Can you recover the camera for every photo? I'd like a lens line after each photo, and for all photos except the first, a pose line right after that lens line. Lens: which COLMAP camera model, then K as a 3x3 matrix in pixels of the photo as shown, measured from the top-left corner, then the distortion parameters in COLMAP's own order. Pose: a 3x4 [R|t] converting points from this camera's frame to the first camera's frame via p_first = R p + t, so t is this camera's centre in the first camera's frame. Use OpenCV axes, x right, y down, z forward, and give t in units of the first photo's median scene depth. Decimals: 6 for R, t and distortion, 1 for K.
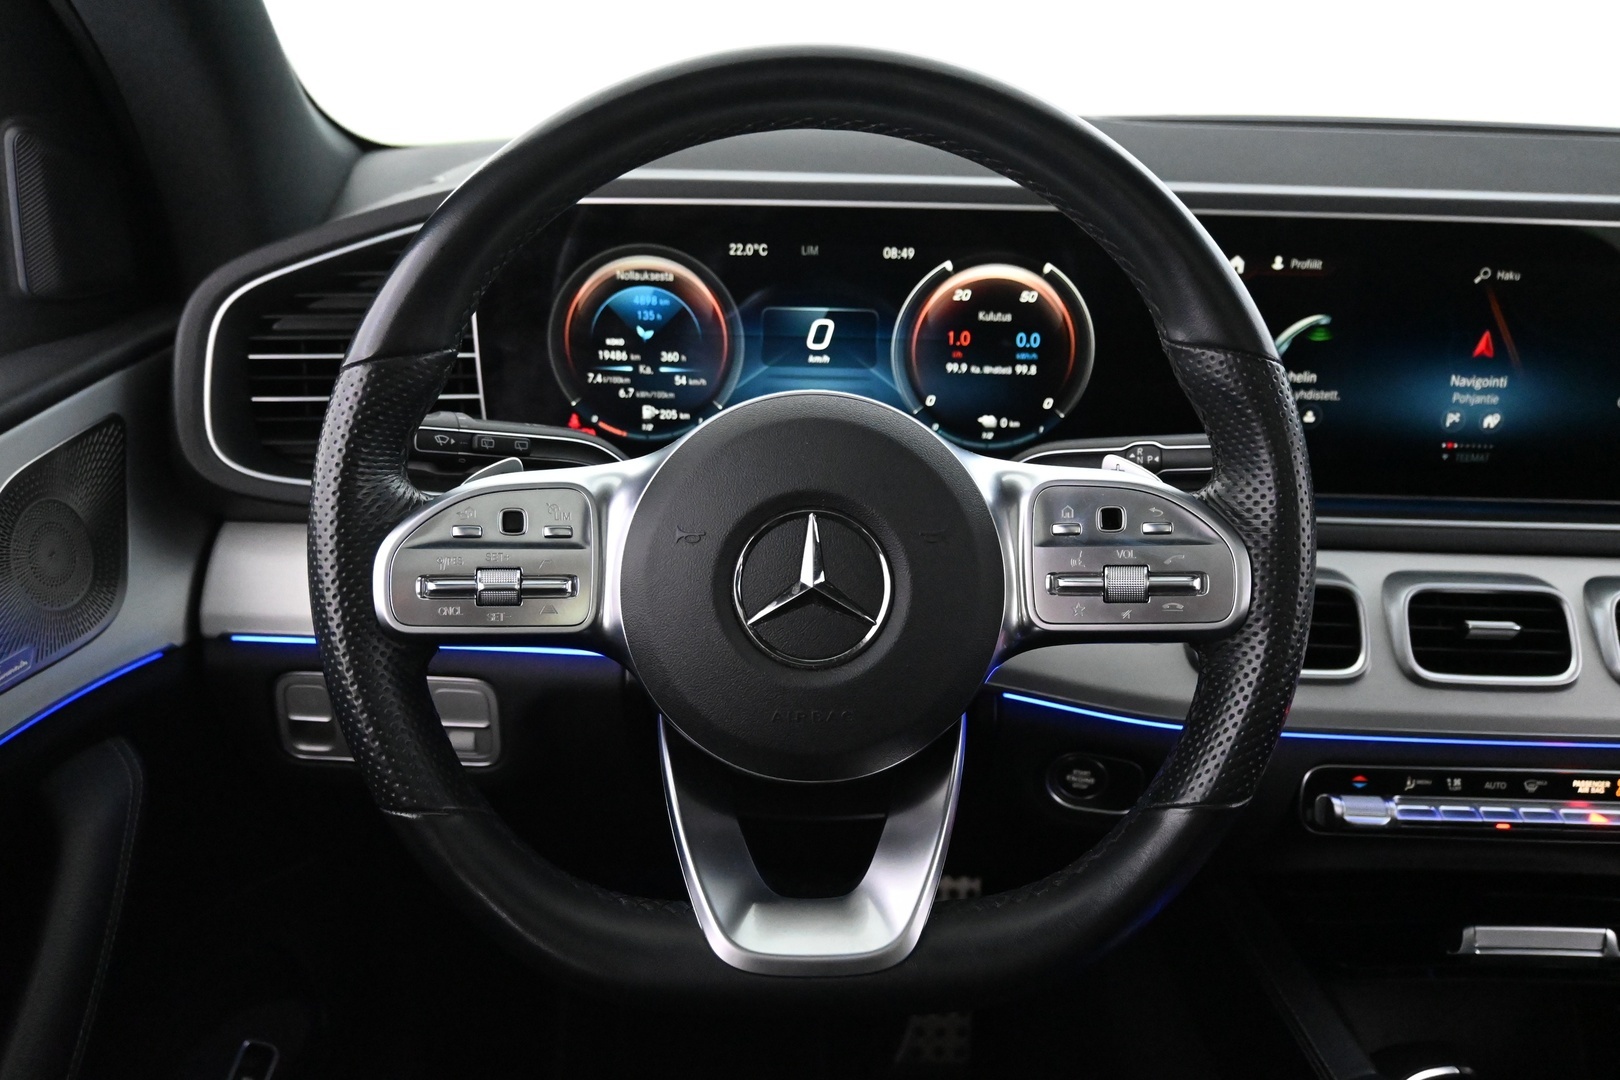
lens RADIAL K [[1305.1, 0, 810.0], [0, 1305.1, 540.0], [0, 0, 1]] dist [-0.005529, -0.004870]
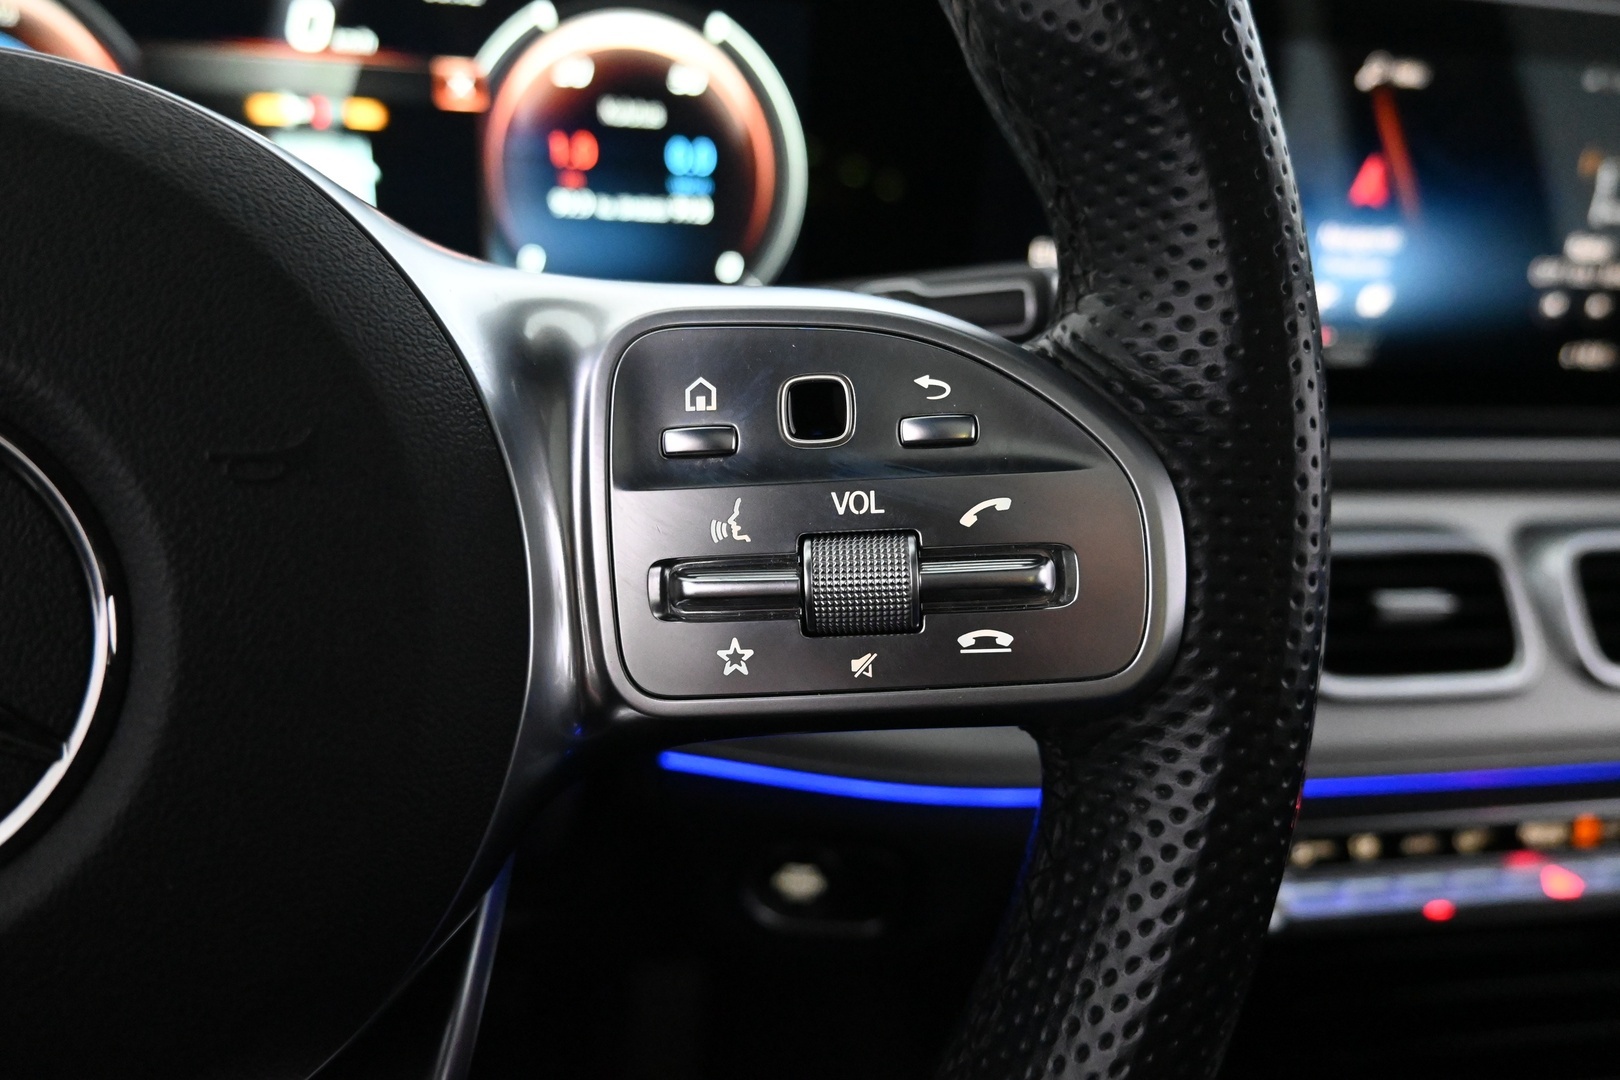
lens RADIAL K [[1121.8, 0, 810.0], [0, 1121.8, 540.0], [0, 0, 1]] dist [0.006227, -0.006006]
pose [[0.981417, -0.035962, 0.188485, 0.124949], [0.030735, 0.999059, 0.030586, 0.008365], [-0.189408, -0.024225, 0.981600, 0.511329]]
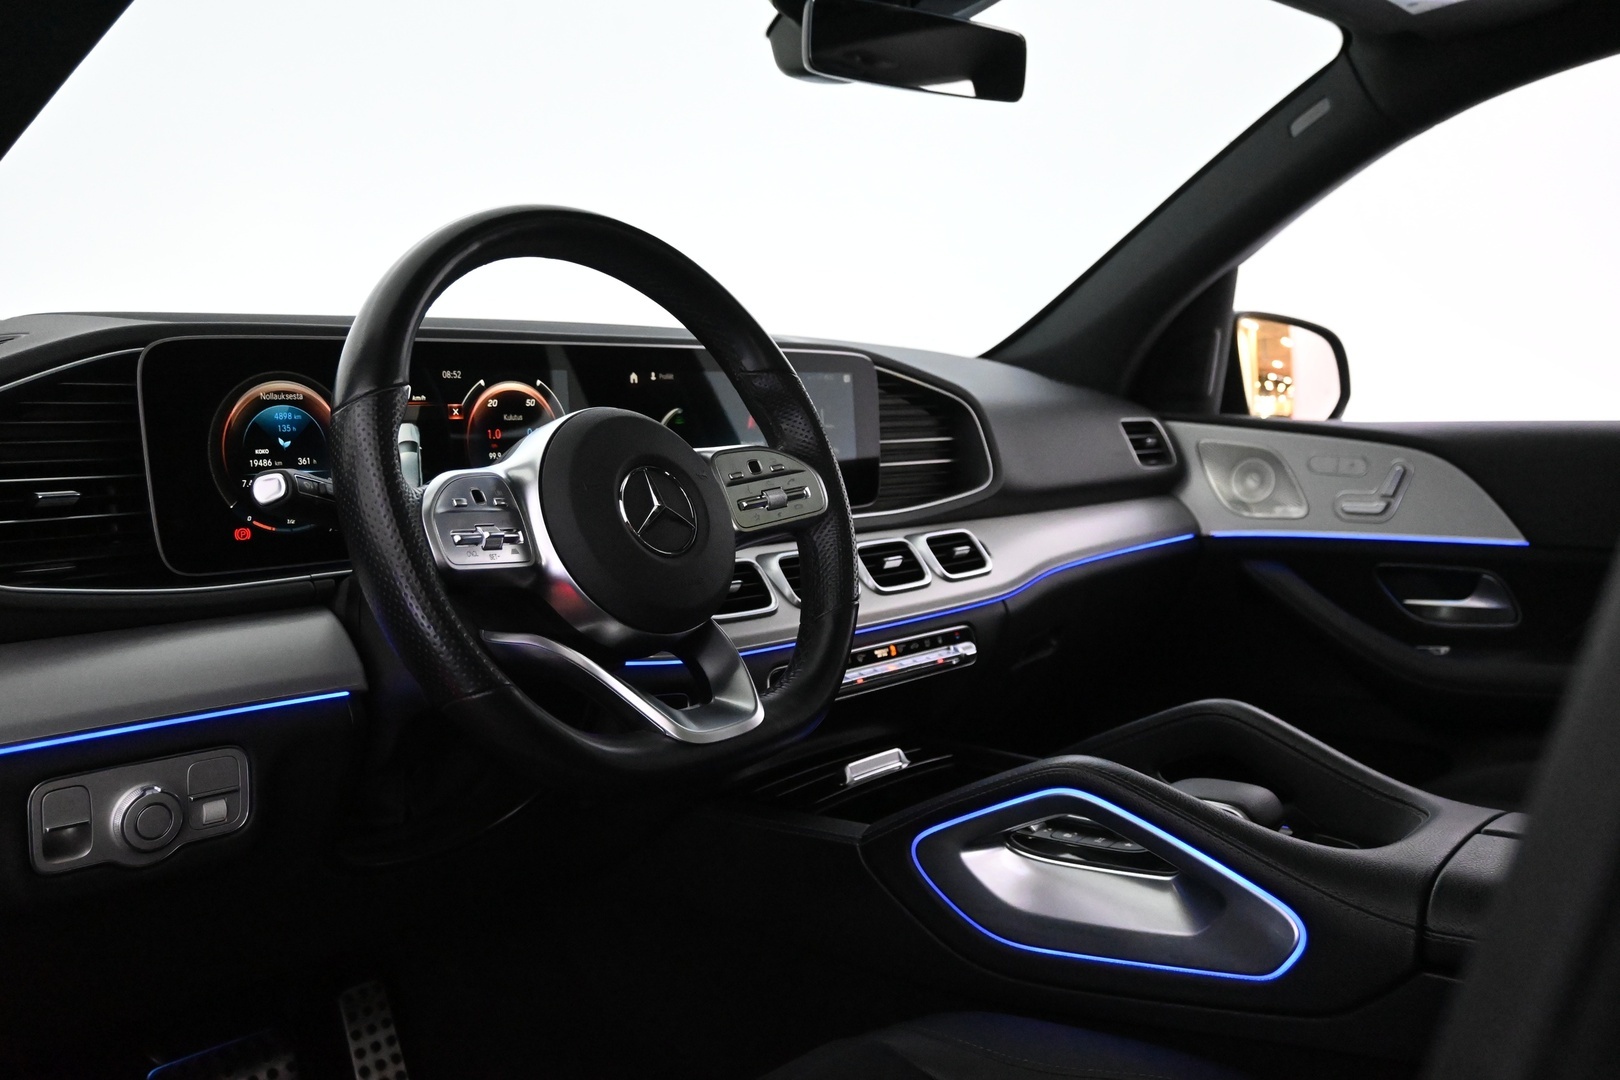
lens RADIAL K [[1446.3, 0, 810.0], [0, 1446.3, 540.0], [0, 0, 1]] dist [0.029060, 0.000958]
pose [[0.641941, -0.105585, 0.759449, -0.905160], [0.290942, 0.949942, -0.113856, 0.239584], [-0.709411, 0.294044, 0.640526, -0.204694]]
